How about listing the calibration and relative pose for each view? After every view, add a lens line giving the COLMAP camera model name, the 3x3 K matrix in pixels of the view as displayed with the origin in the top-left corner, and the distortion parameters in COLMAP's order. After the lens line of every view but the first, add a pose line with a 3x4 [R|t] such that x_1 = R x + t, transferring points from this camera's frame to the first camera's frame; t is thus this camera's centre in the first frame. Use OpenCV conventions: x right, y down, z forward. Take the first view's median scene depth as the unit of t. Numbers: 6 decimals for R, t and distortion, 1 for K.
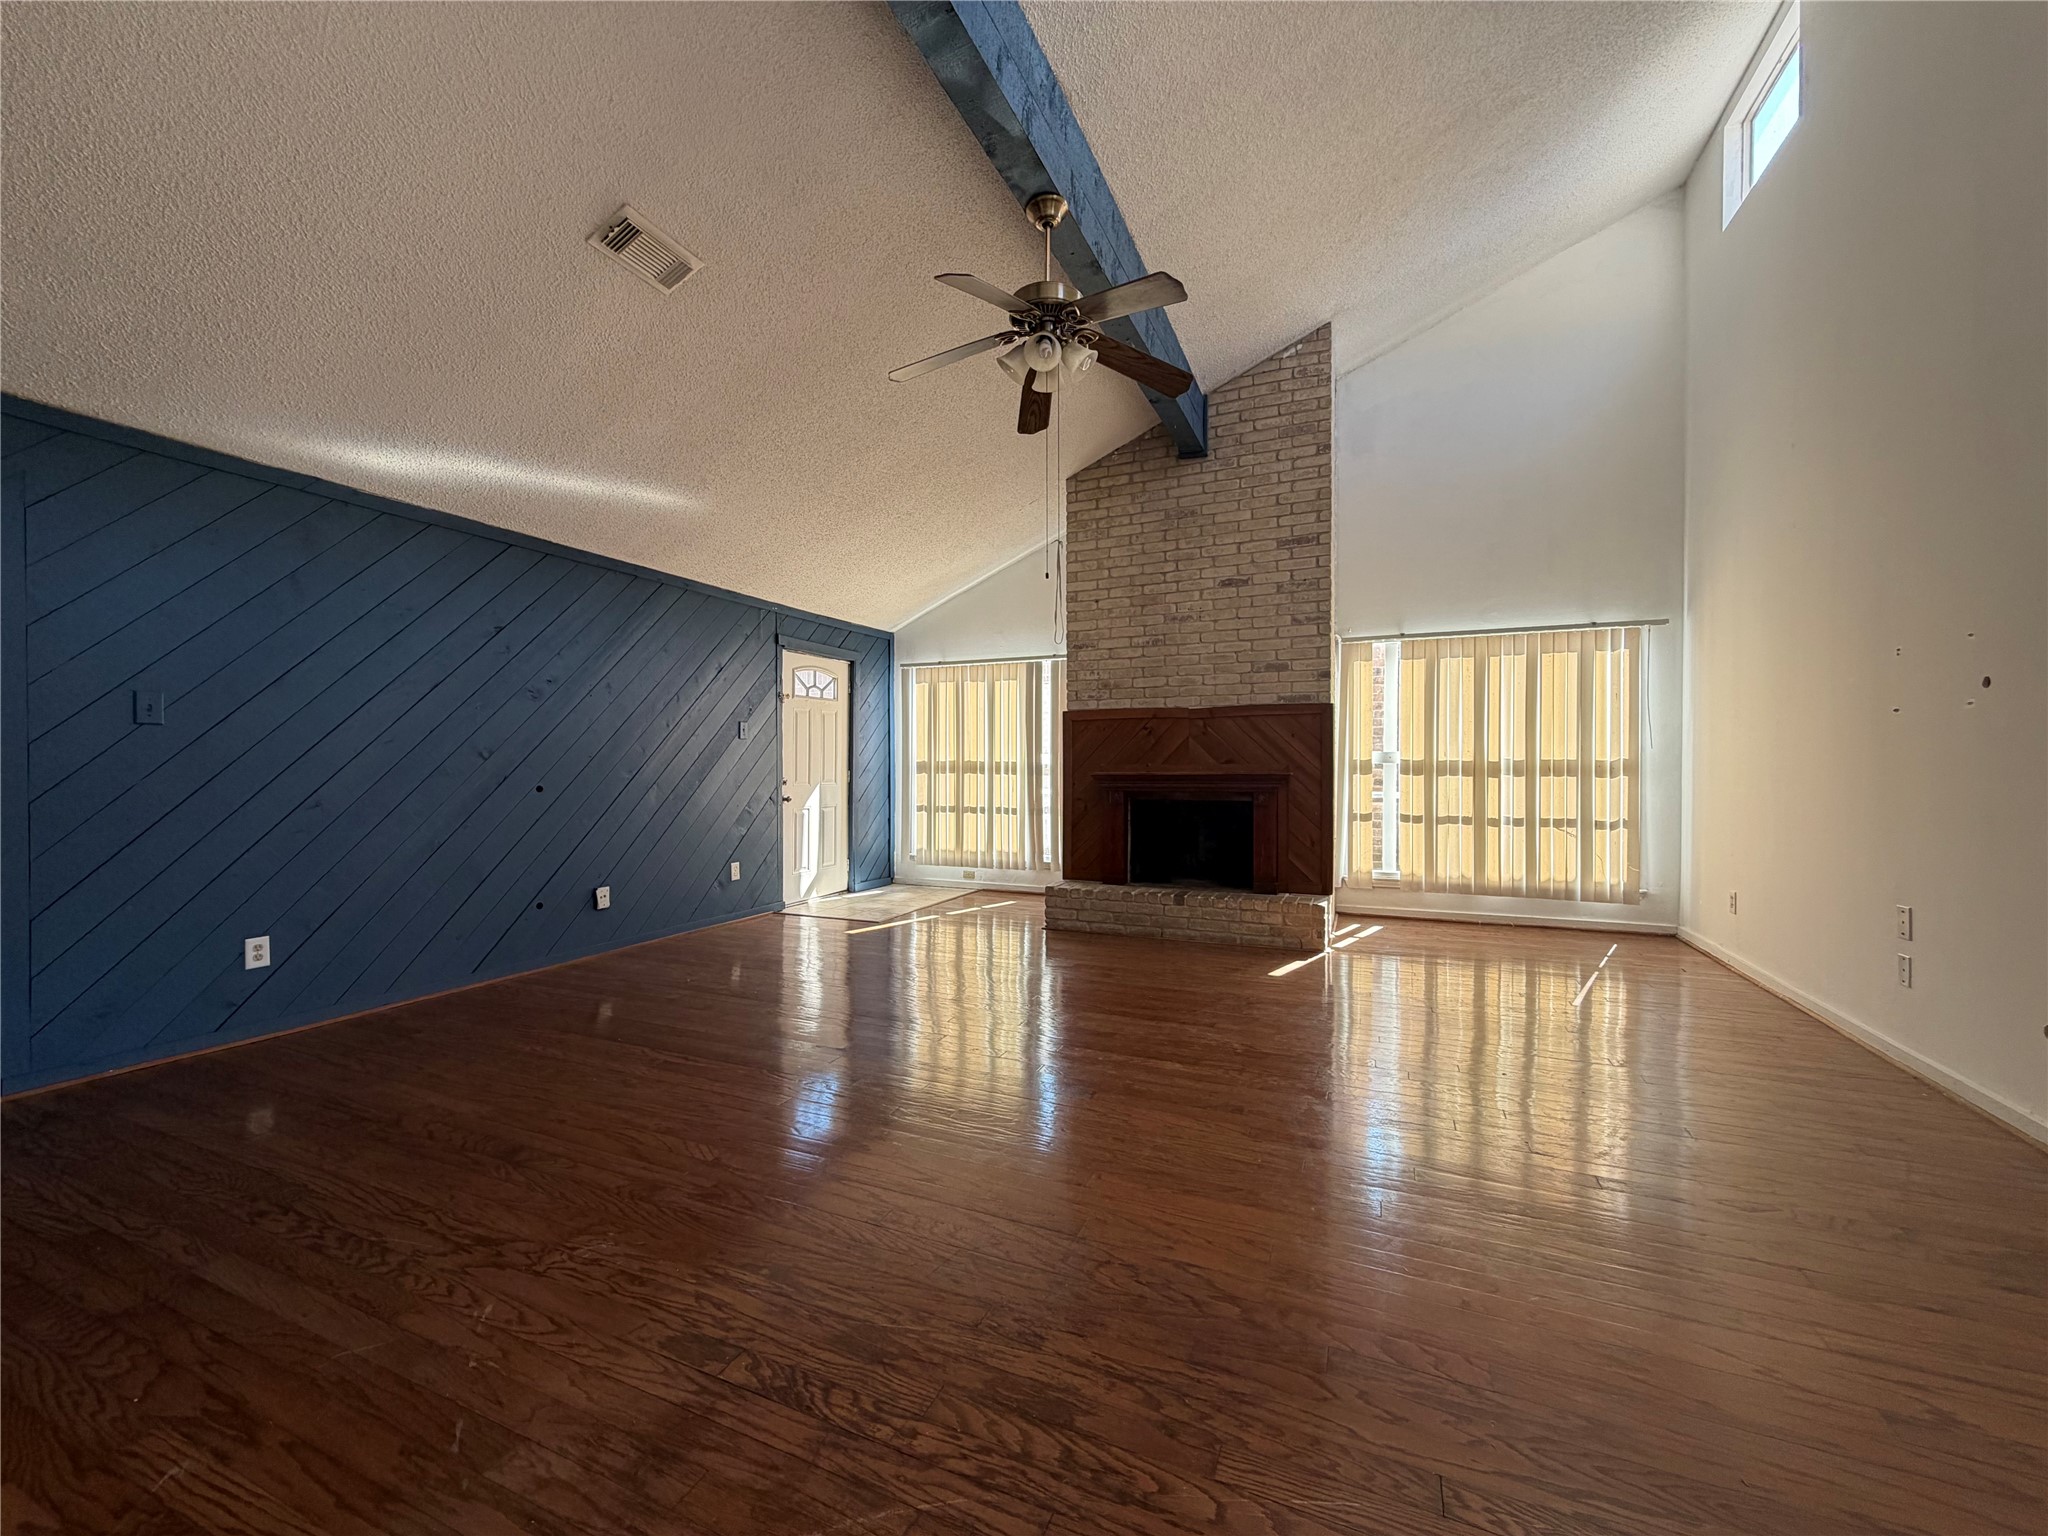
lens RADIAL K [[812.8, 0, 1021.2], [0, 812.8, 769.7], [0, 0, 1]] dist [0.000321, 0.000070]
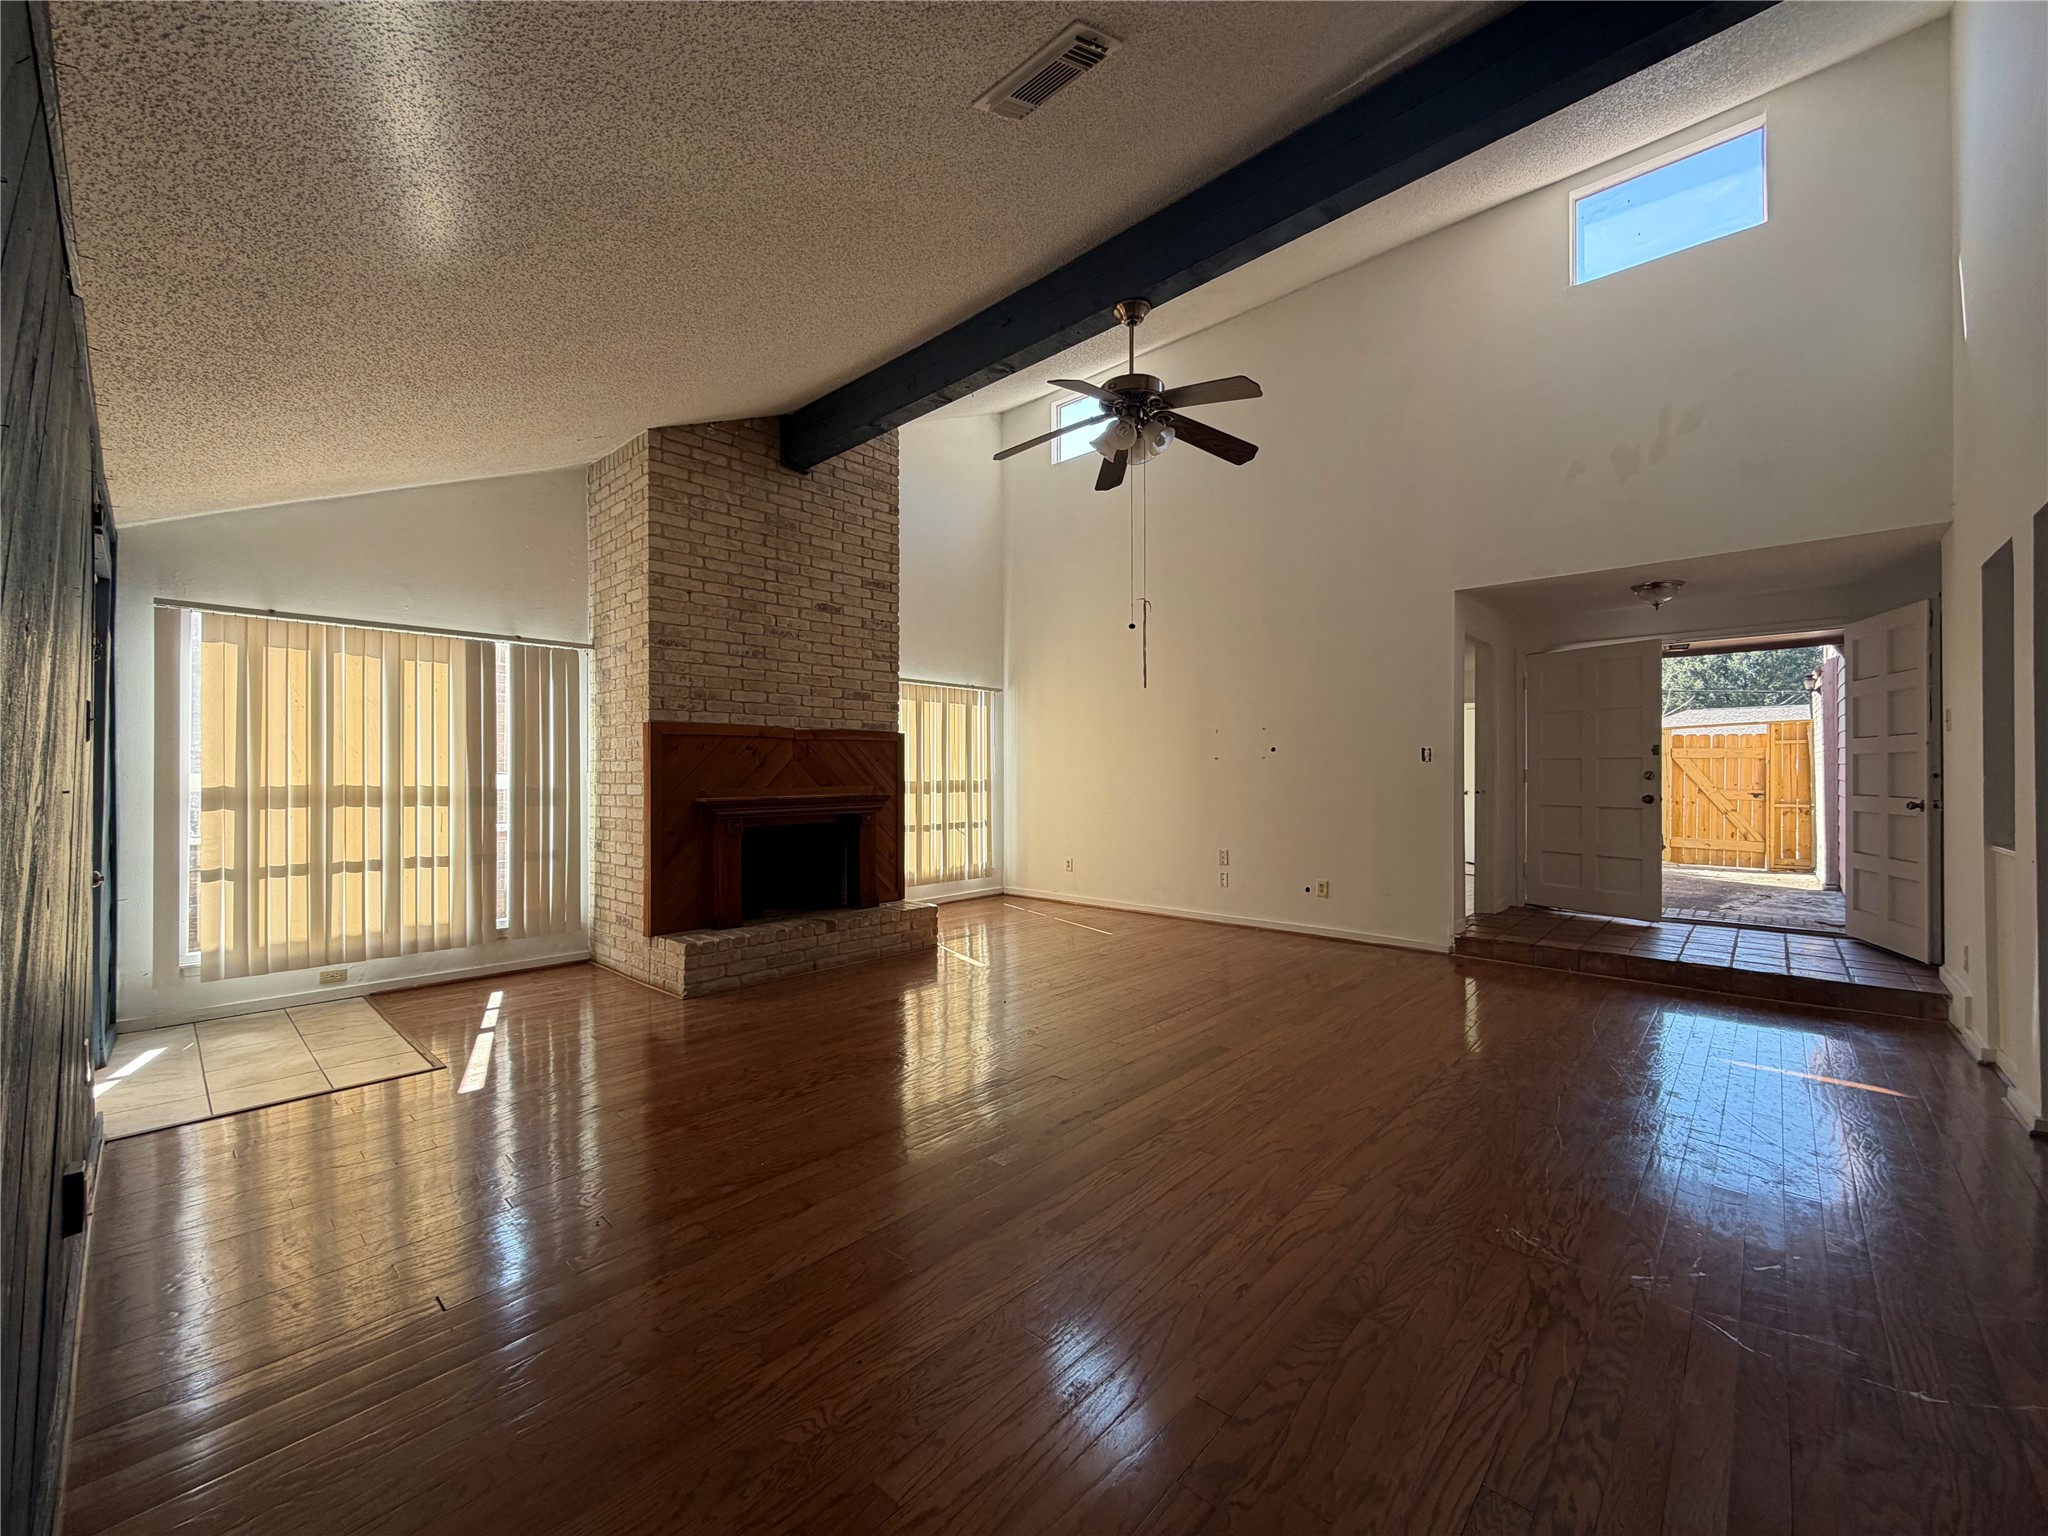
lens RADIAL K [[812.8, 0, 1021.2], [0, 812.8, 769.7], [0, 0, 1]] dist [0.000321, 0.000070]
pose [[0.328769, 0.005743, 0.944393, -0.585147], [0.010370, 0.999899, -0.009690, -0.014748], [-0.944353, 0.012979, 0.328676, 0.413863]]
